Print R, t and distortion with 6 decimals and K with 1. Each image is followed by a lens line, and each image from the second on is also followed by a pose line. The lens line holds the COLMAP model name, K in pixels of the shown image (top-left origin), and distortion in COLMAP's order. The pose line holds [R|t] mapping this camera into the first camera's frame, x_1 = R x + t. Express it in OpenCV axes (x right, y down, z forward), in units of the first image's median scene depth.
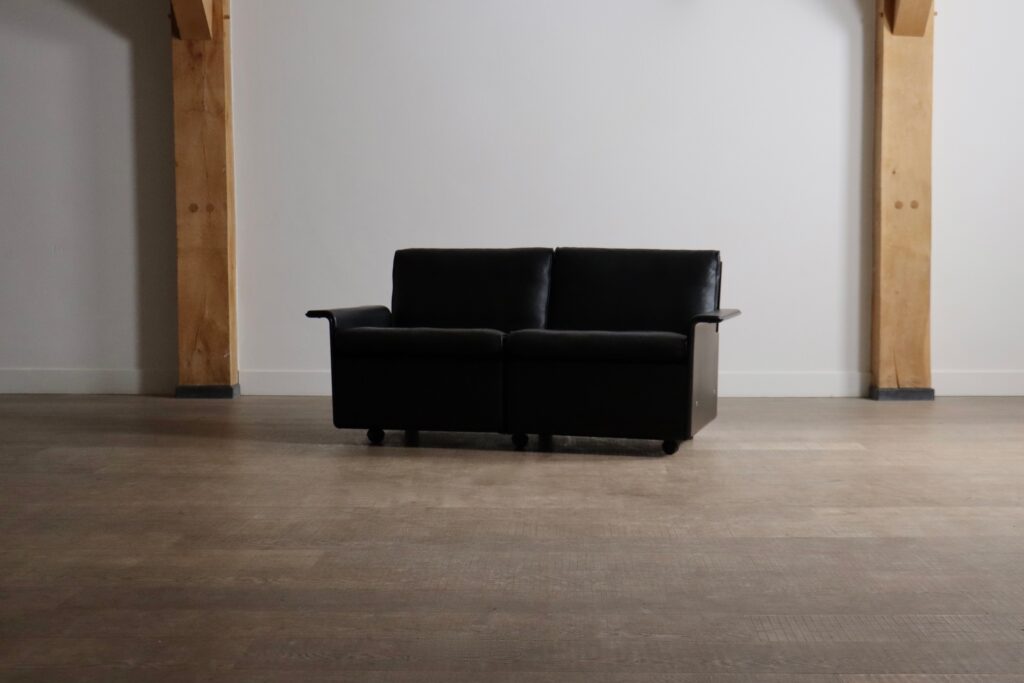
lens RADIAL K [[1432.8, 0, 535.2], [0, 1432.8, 336.9], [0, 0, 1]] dist [0.012192, 0.075910]
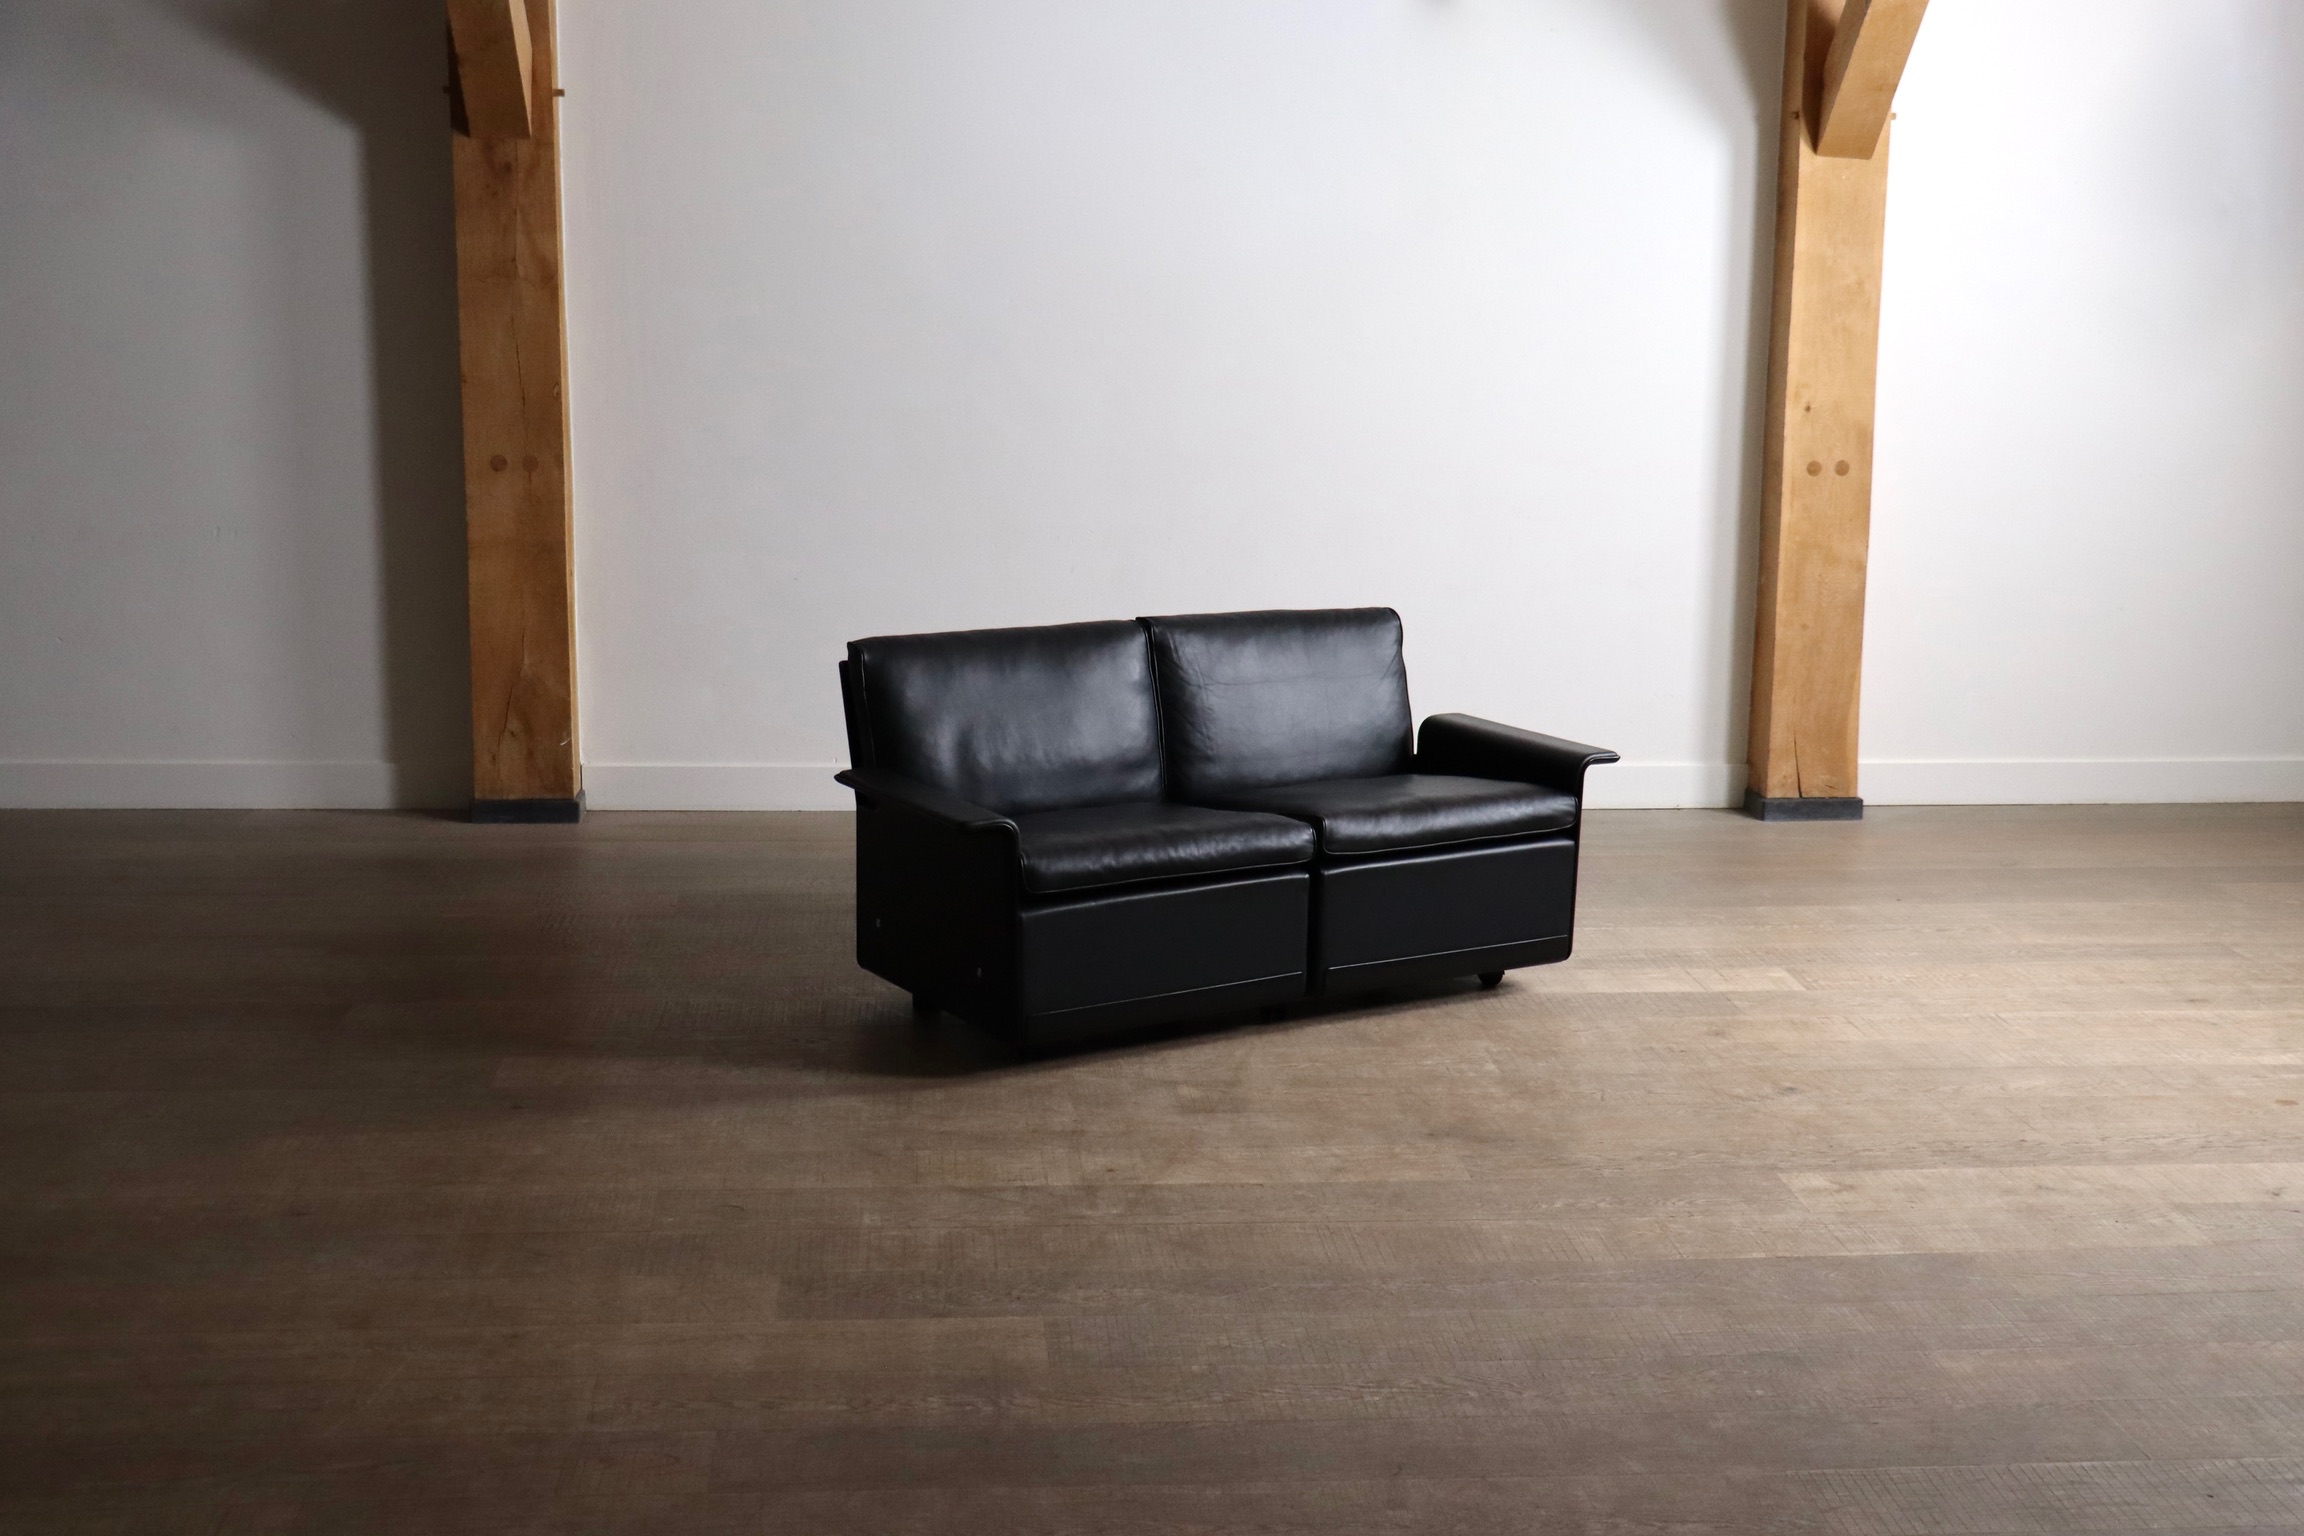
lens RADIAL K [[2975.1, 0, 1152.0], [0, 2975.1, 768.0], [0, 0, 1]] dist [-0.009853, 0.018723]
pose [[0.994513, -0.005103, 0.104489, -0.116926], [-0.008373, 0.991723, 0.128124, -0.122205], [-0.104278, -0.128296, 0.986238, -0.106373]]
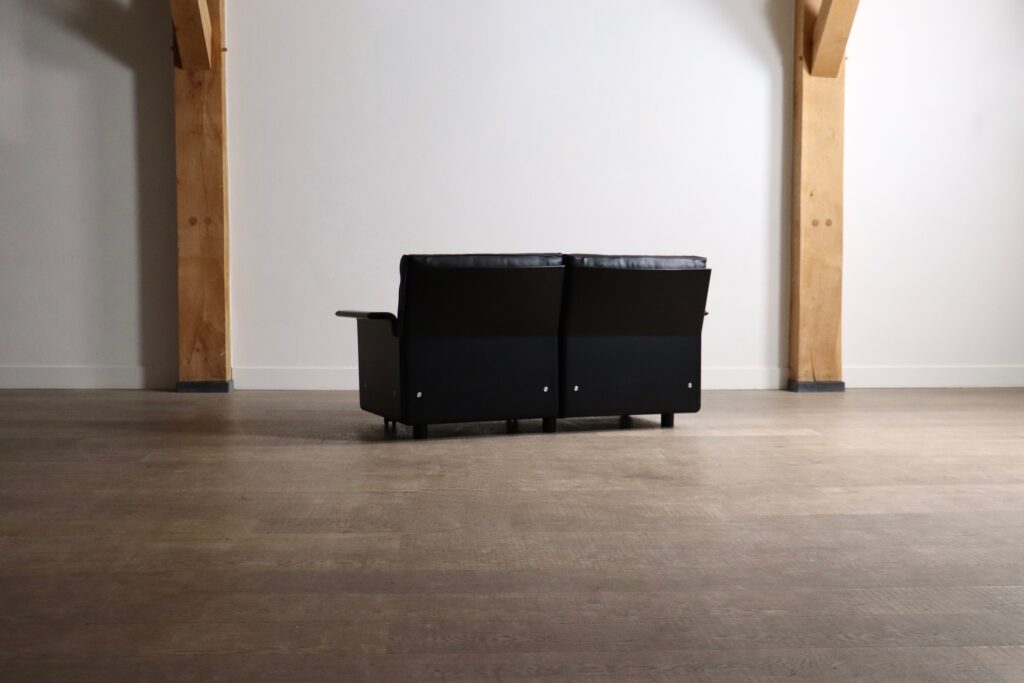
lens RADIAL K [[1210.4, 0, 512.0], [0, 1210.4, 341.5], [0, 0, 1]] dist [-0.017197, 0.033002]
pose [[0.996631, -0.000584, 0.082010, -0.070236], [0.000586, 1.000000, -0.000003, 0.003395], [-0.082010, 0.000051, 0.996631, 0.049621]]
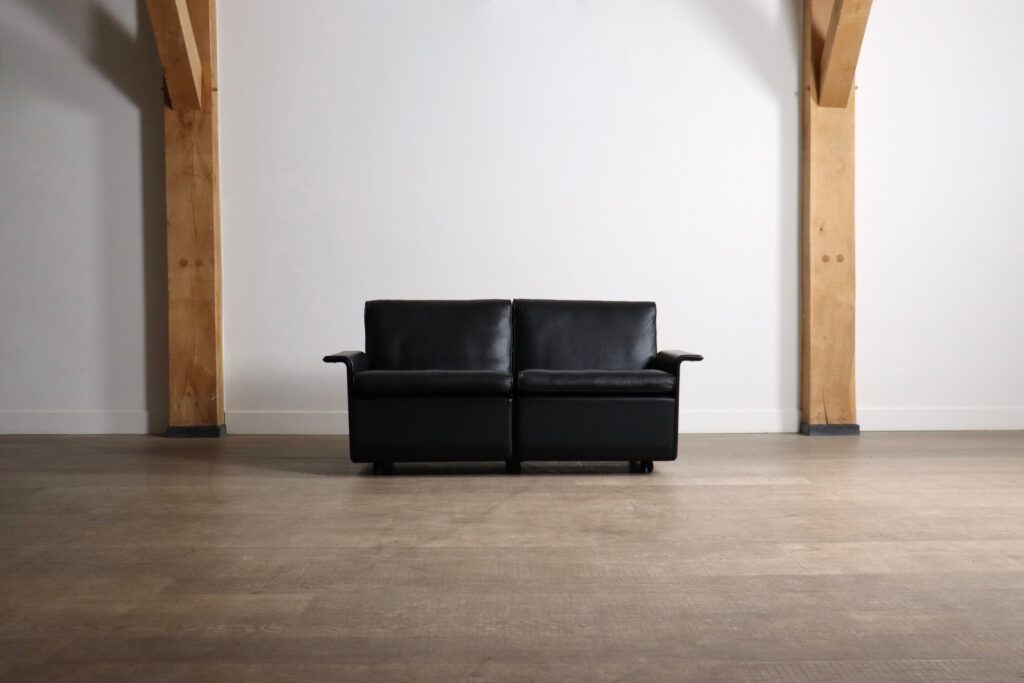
lens RADIAL K [[1234.1, 0, 512.0], [0, 1234.1, 341.5], [0, 0, 1]] dist [-0.010959, 0.025633]
pose [[0.999605, -0.004317, 0.027770, -0.015078], [0.005098, 0.999591, -0.028137, -0.002668], [-0.027637, 0.028267, 0.999218, 0.058623]]
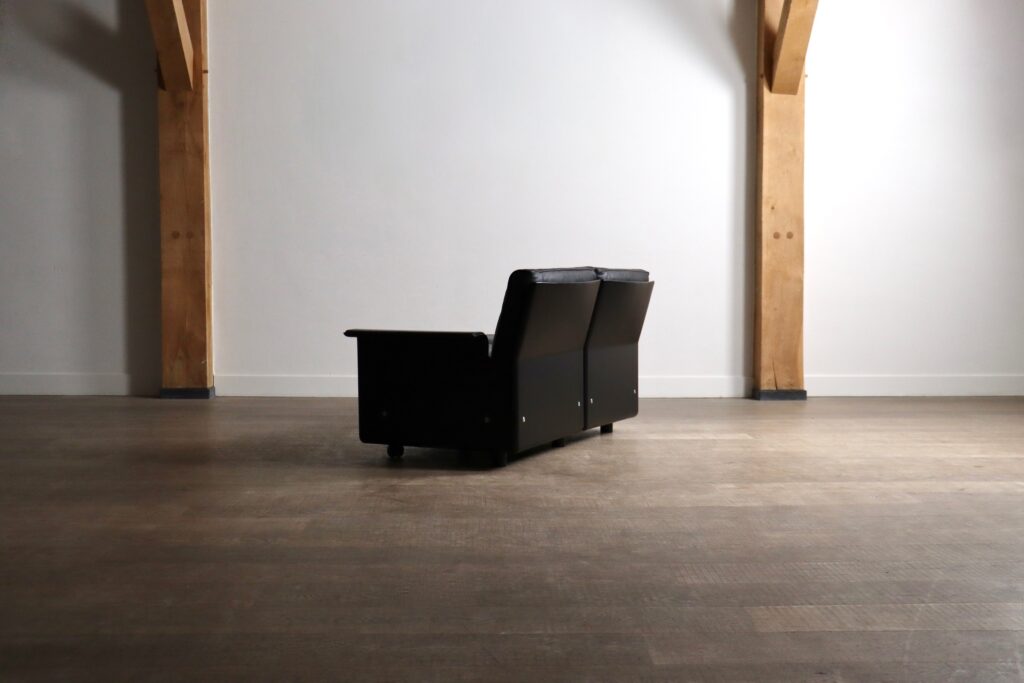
lens RADIAL K [[1259.7, 0, 512.0], [0, 1259.7, 341.5], [0, 0, 1]] dist [-0.012241, -0.003147]
pose [[0.998863, 0.001267, 0.047663, -0.015033], [-0.000825, 0.999956, -0.009301, 0.005645], [-0.047673, 0.009252, 0.998820, -0.029789]]
